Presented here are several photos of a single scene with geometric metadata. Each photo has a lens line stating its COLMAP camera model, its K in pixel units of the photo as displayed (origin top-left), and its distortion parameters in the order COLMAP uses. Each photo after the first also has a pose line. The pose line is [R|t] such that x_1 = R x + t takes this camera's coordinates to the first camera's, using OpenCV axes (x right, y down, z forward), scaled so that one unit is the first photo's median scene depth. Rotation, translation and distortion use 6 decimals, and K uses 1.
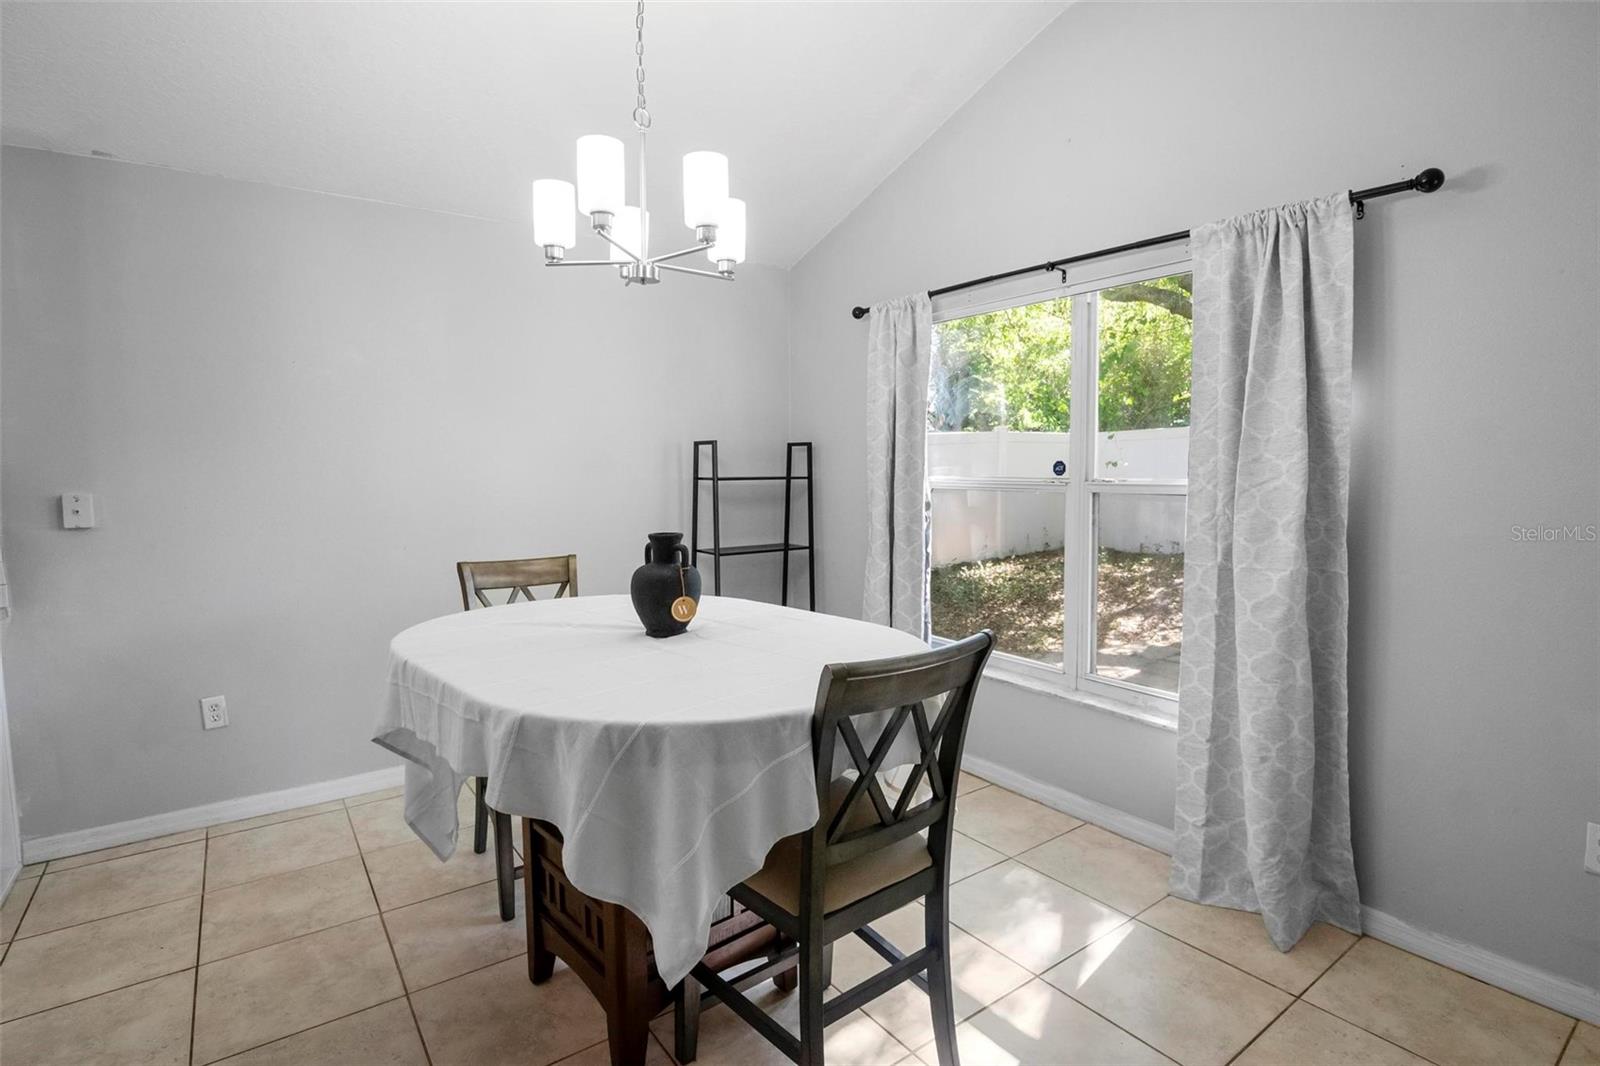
lens RADIAL K [[772.5, 0, 801.6], [0, 772.5, 531.1], [0, 0, 1]] dist [-0.030692, 0.000353]
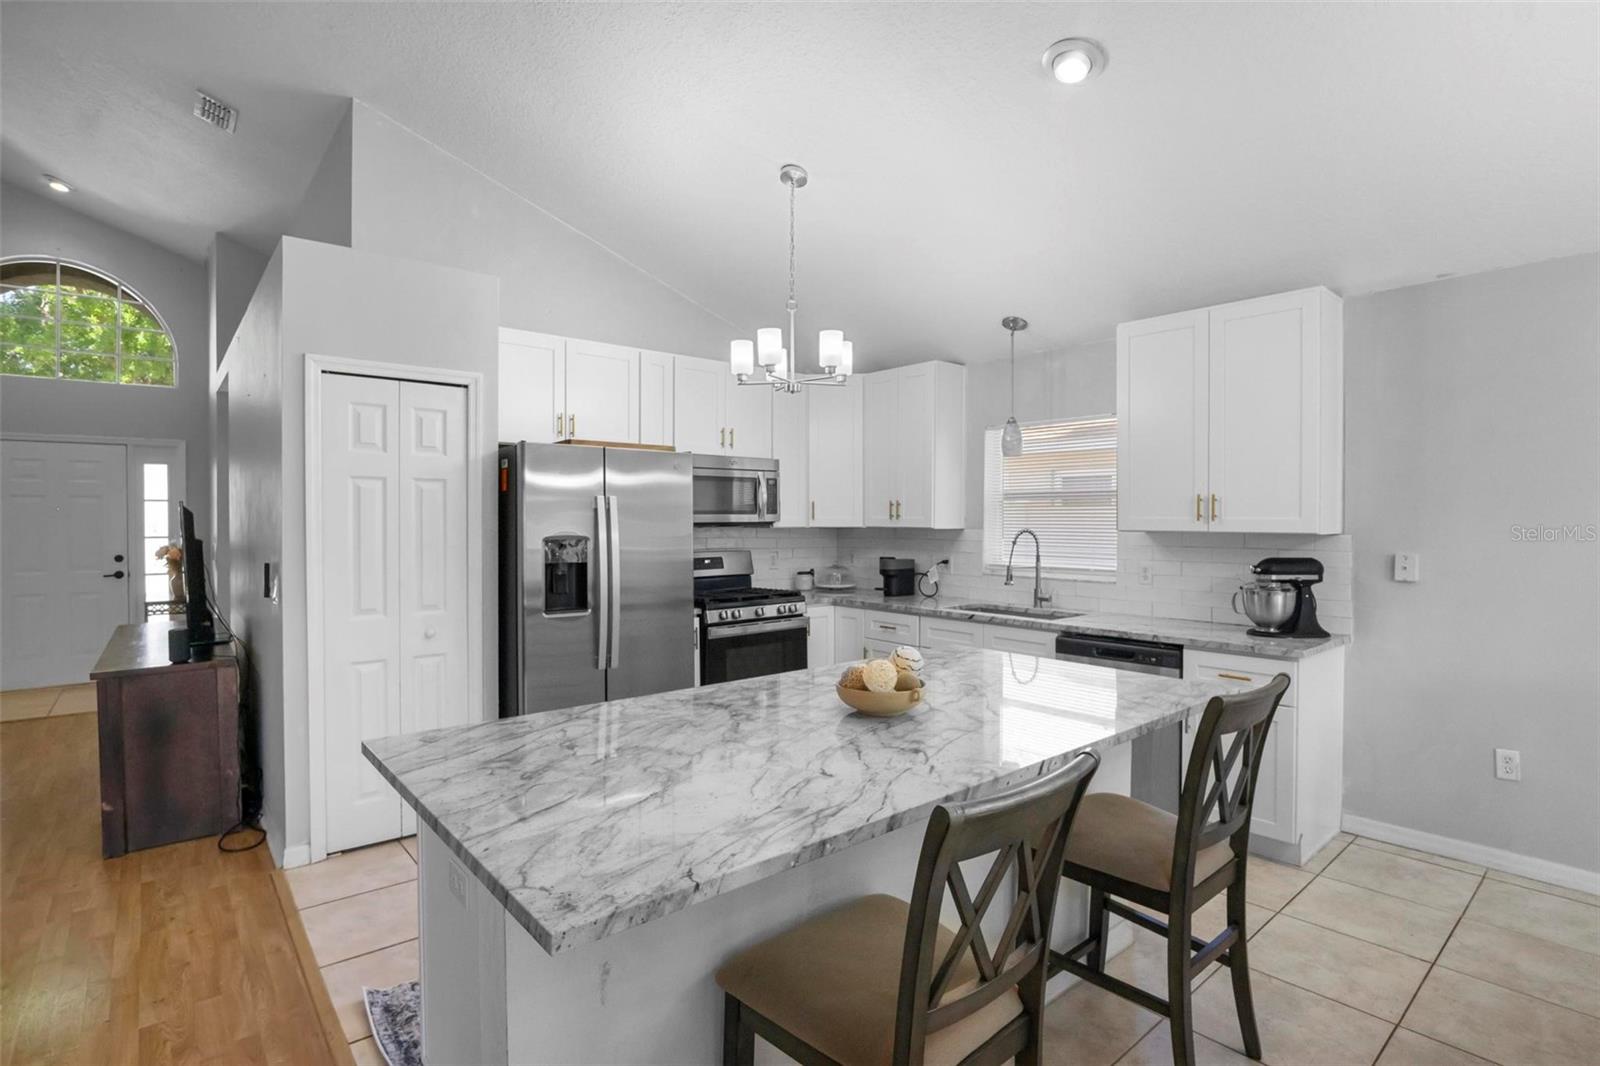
lens RADIAL K [[772.5, 0, 794.4], [0, 772.5, 528.0], [0, 0, 1]] dist [-0.030692, 0.000353]
pose [[0.062151, 0.020857, -0.997849, 0.216463], [-0.083443, 0.996390, 0.015629, -0.025276], [0.994573, 0.082292, 0.063666, -0.094506]]
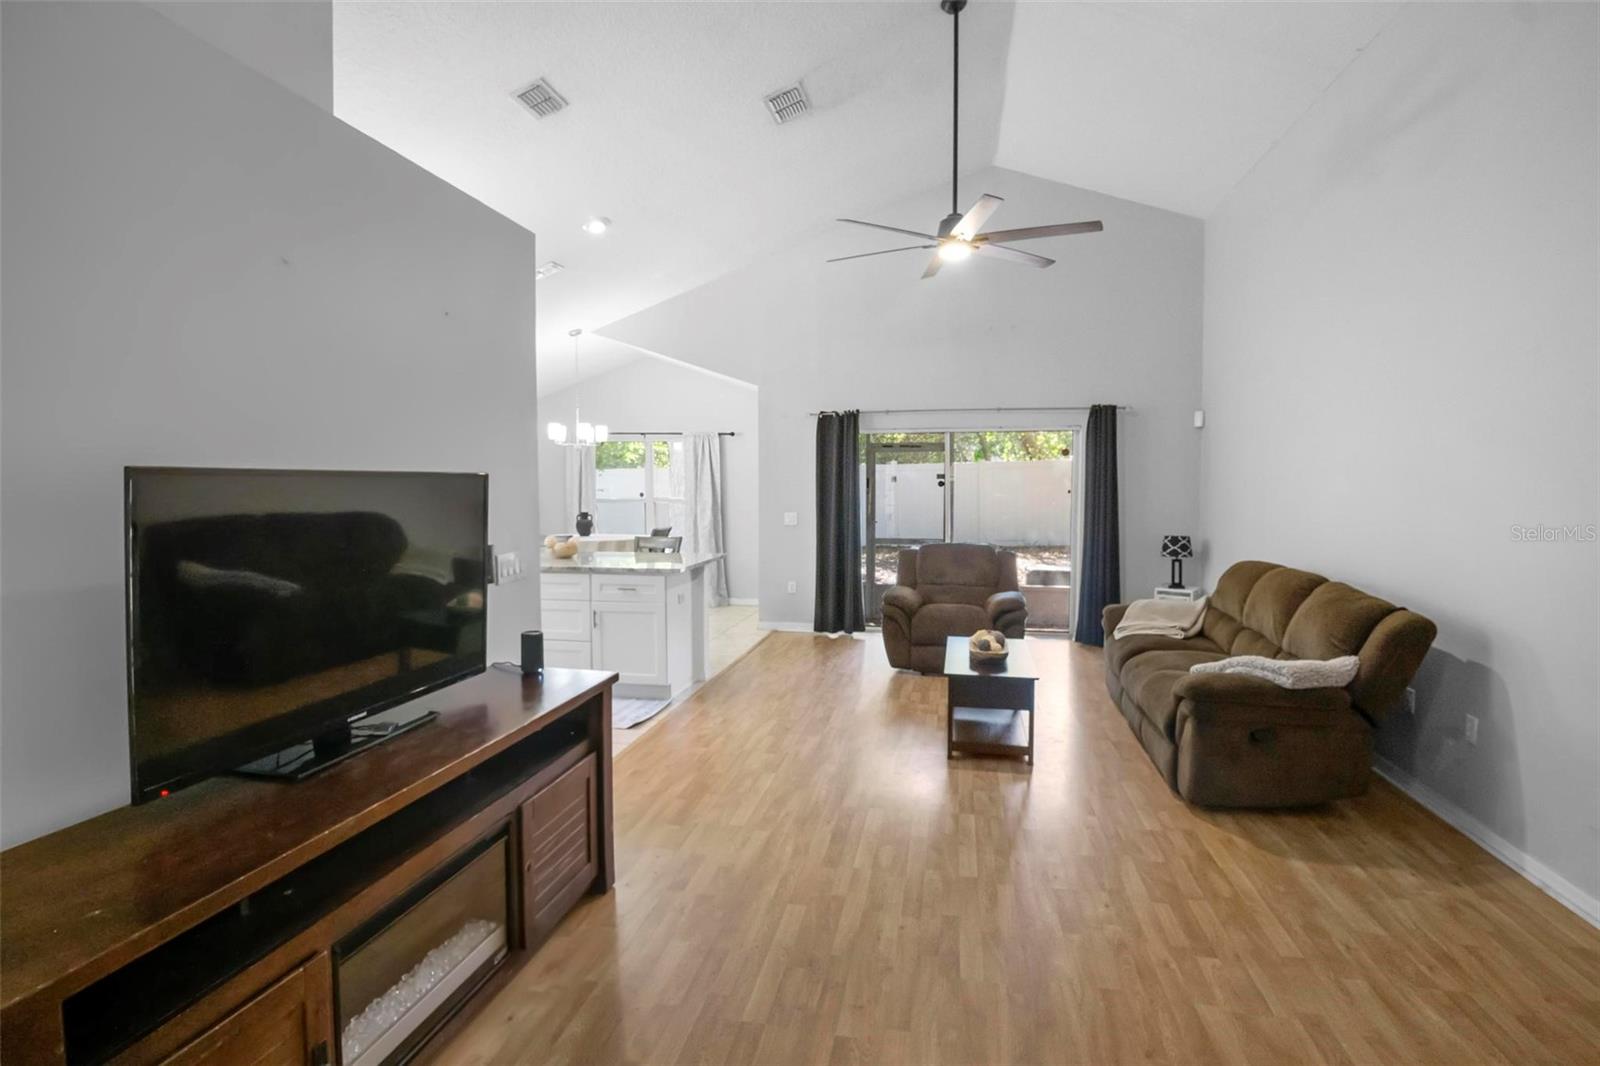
lens RADIAL K [[772.5, 0, 788.6], [0, 772.5, 529.9], [0, 0, 1]] dist [-0.030692, 0.000353]
pose [[0.753316, -0.028541, 0.657039, -1.474779], [0.047162, 0.998830, -0.010684, 0.140291], [-0.655966, 0.039035, 0.753781, -2.010668]]
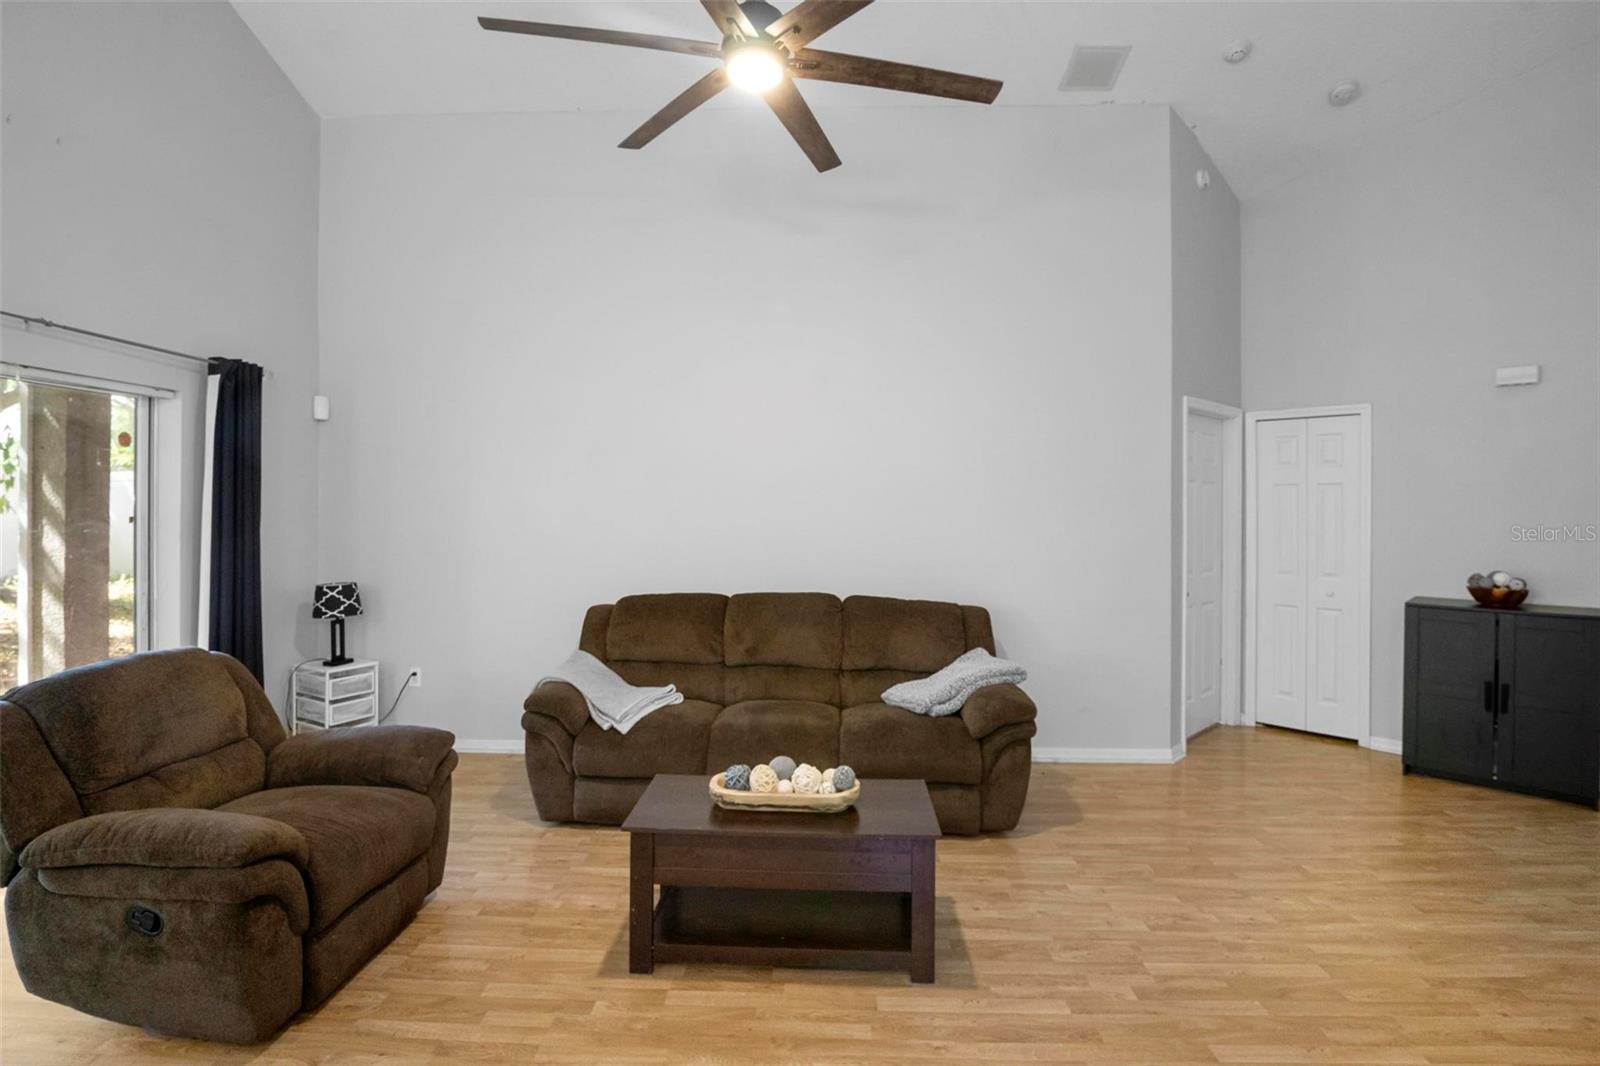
lens RADIAL K [[772.5, 0, 806.5], [0, 772.5, 517.4], [0, 0, 1]] dist [-0.030692, 0.000353]
pose [[-0.779630, 0.001036, 0.626239, -0.687006], [0.056447, 0.996044, 0.068626, -0.002694], [-0.623691, 0.088852, -0.776605, -0.350906]]
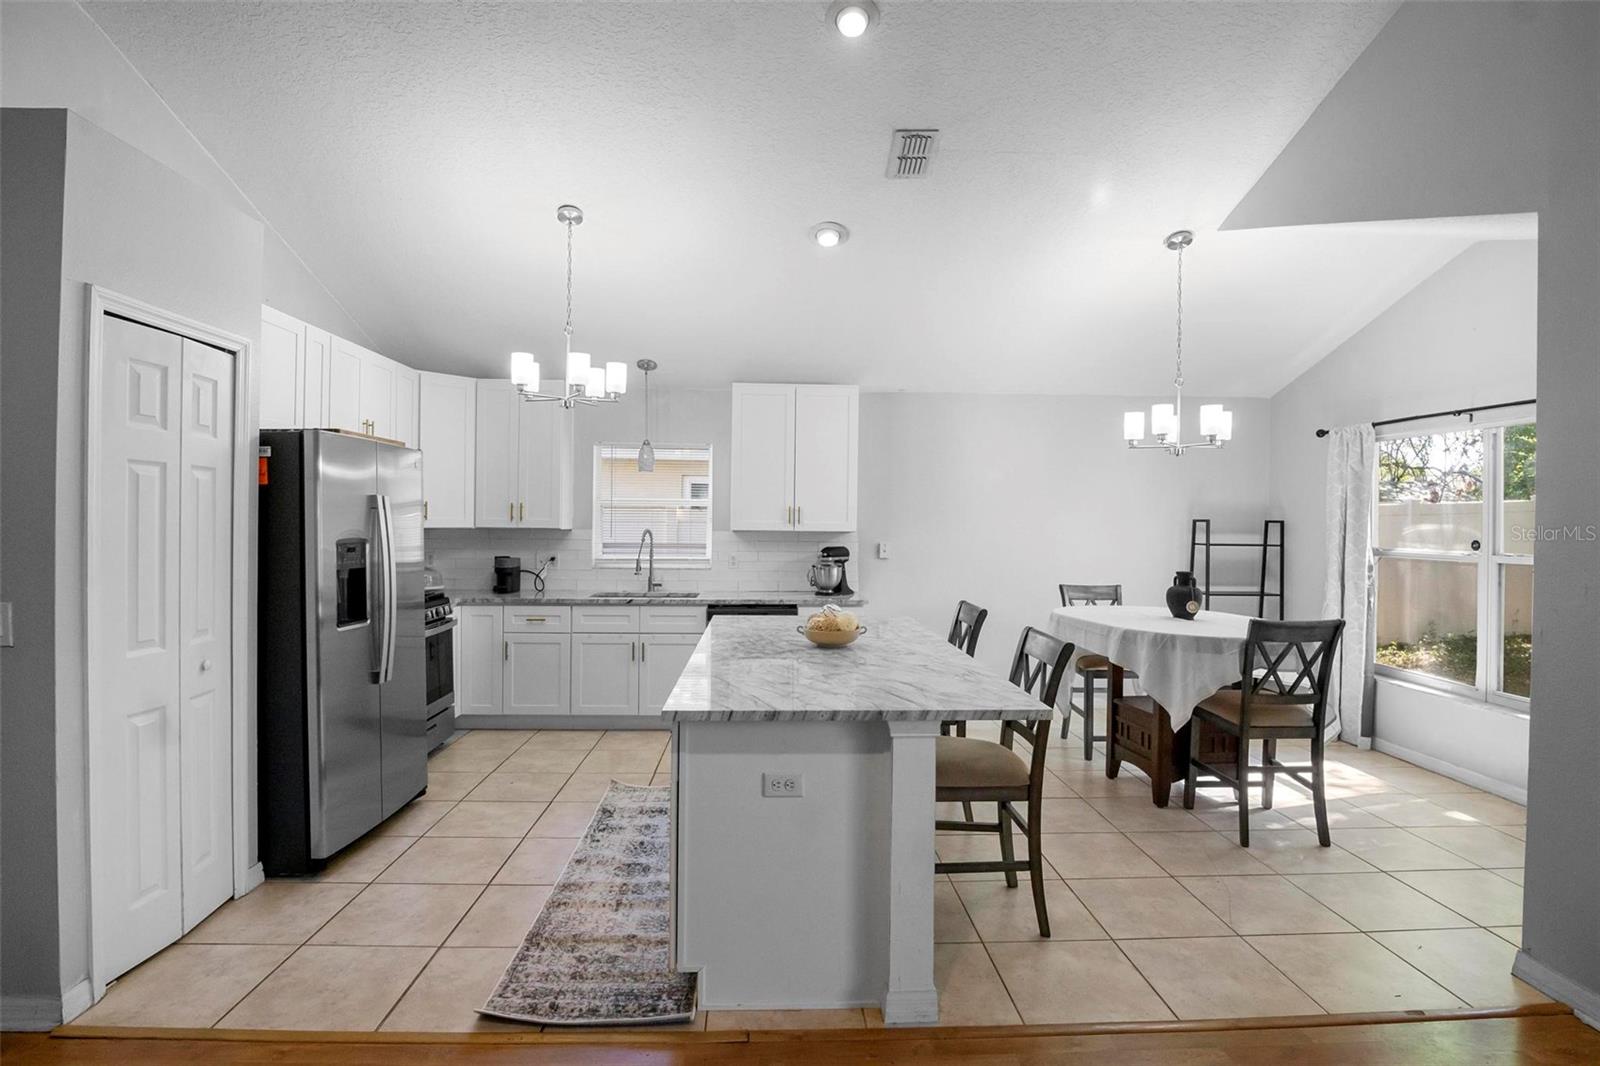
lens RADIAL K [[772.5, 0, 795.2], [0, 772.5, 533.2], [0, 0, 1]] dist [-0.030692, 0.000353]
pose [[0.826671, 0.024381, -0.562157, 0.090048], [-0.062621, 0.996841, -0.048853, 0.048757], [0.559190, 0.075588, 0.825586, -0.995944]]
